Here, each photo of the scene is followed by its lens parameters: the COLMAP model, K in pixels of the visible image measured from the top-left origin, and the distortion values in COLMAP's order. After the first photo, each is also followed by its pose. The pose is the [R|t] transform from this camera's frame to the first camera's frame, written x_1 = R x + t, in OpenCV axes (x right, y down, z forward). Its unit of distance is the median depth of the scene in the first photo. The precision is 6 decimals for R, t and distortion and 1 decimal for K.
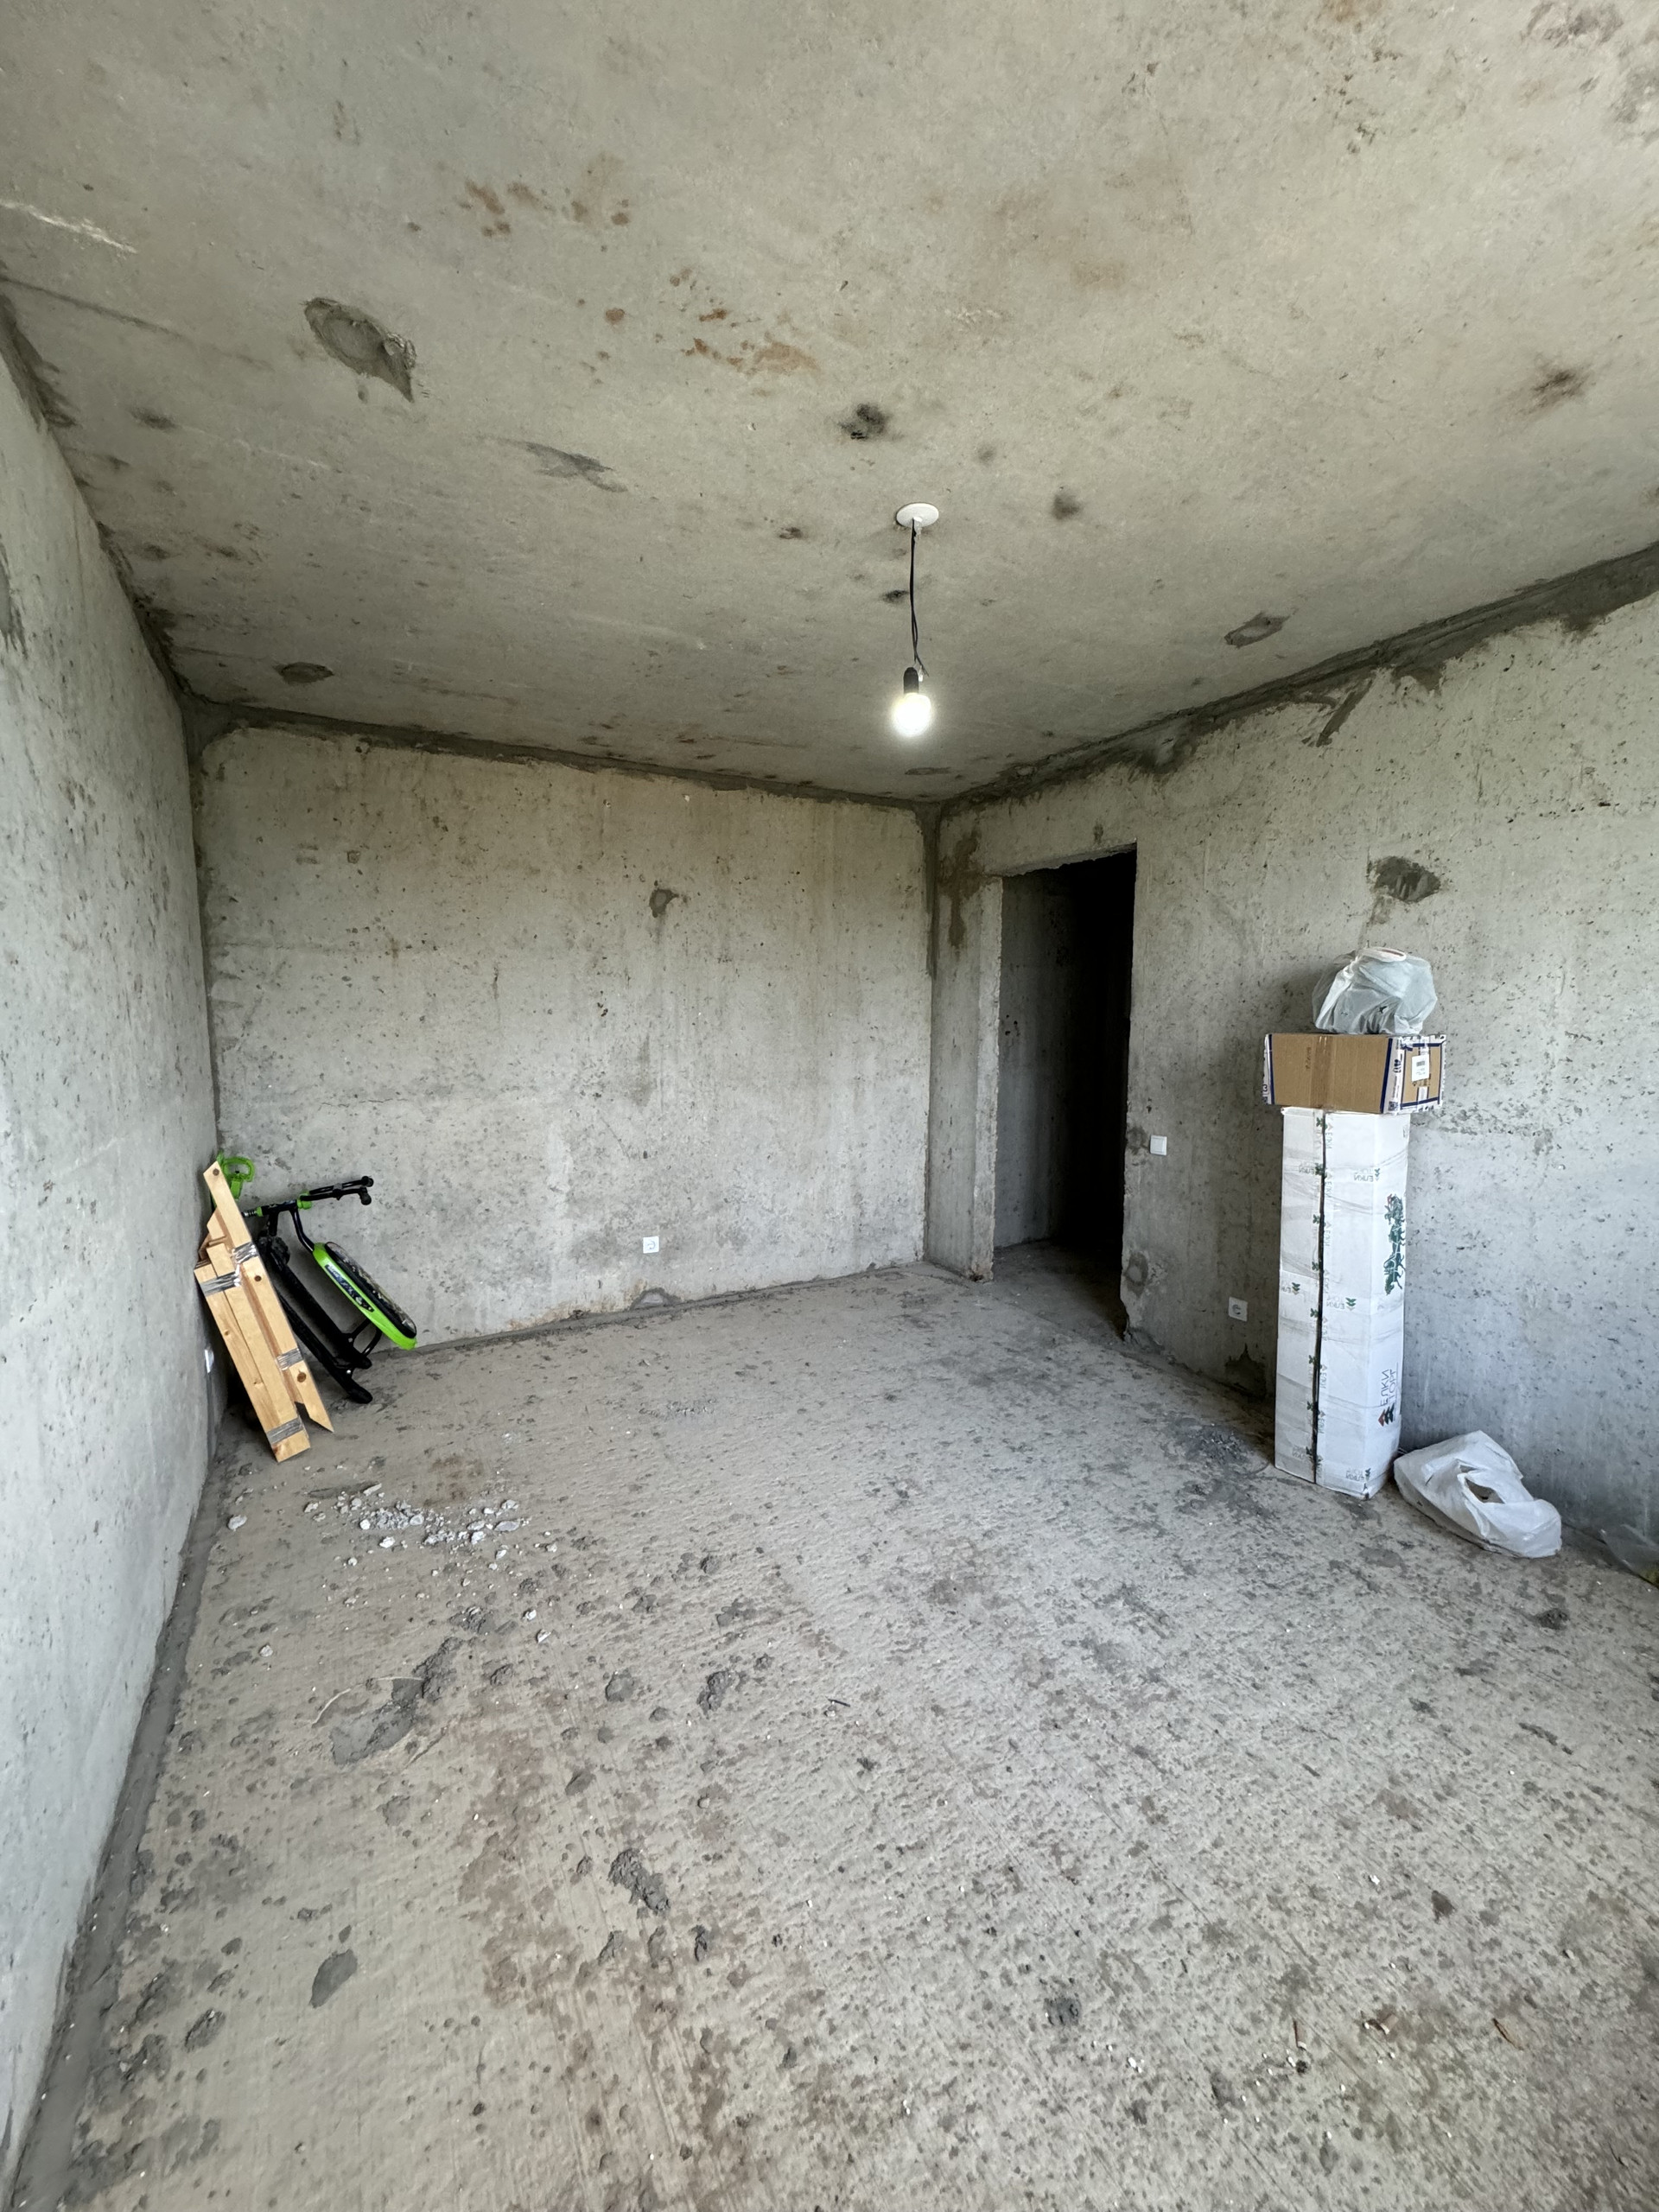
lens RADIAL K [[891.5, 0, 830.6], [0, 891.5, 1103.8], [0, 0, 1]] dist [0.001378, 0.000236]
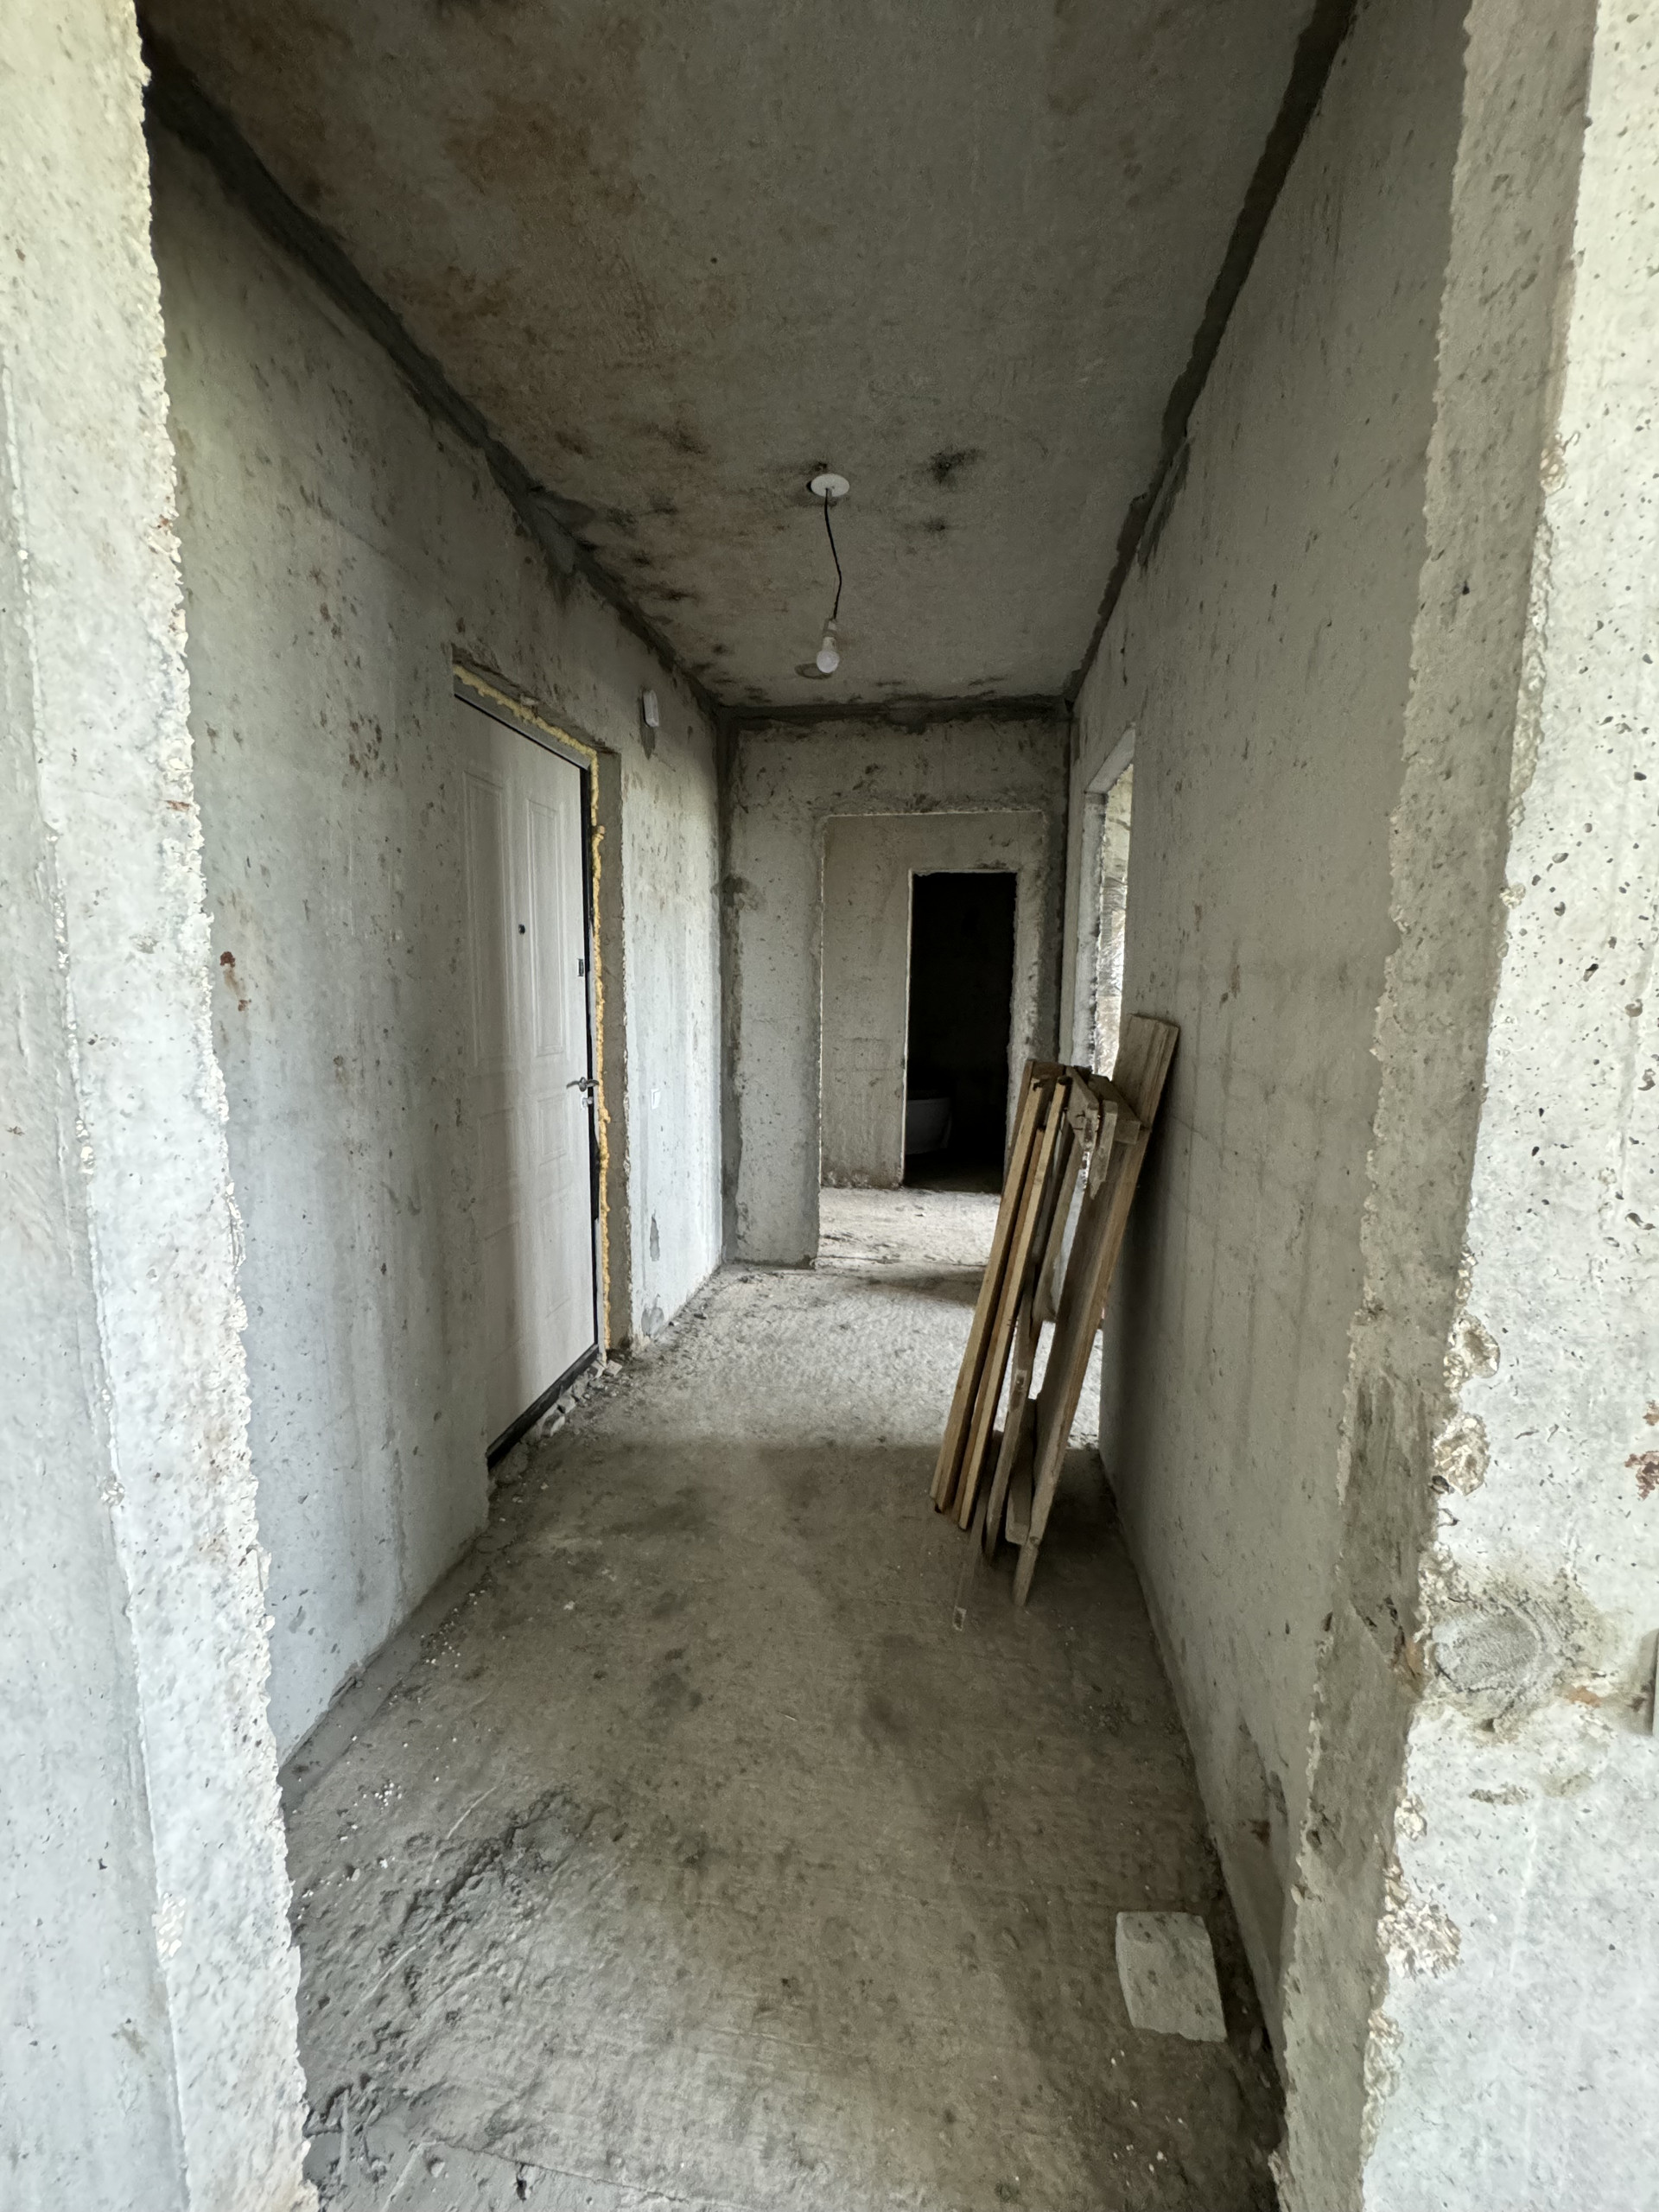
lens RADIAL K [[891.5, 0, 833.4], [0, 891.5, 1099.3], [0, 0, 1]] dist [0.001378, 0.000236]
pose [[0.590550, -0.104319, 0.800230, 0.119612], [0.061584, 0.994544, 0.084203, -0.065838], [-0.804648, -0.000445, 0.593753, 0.803434]]
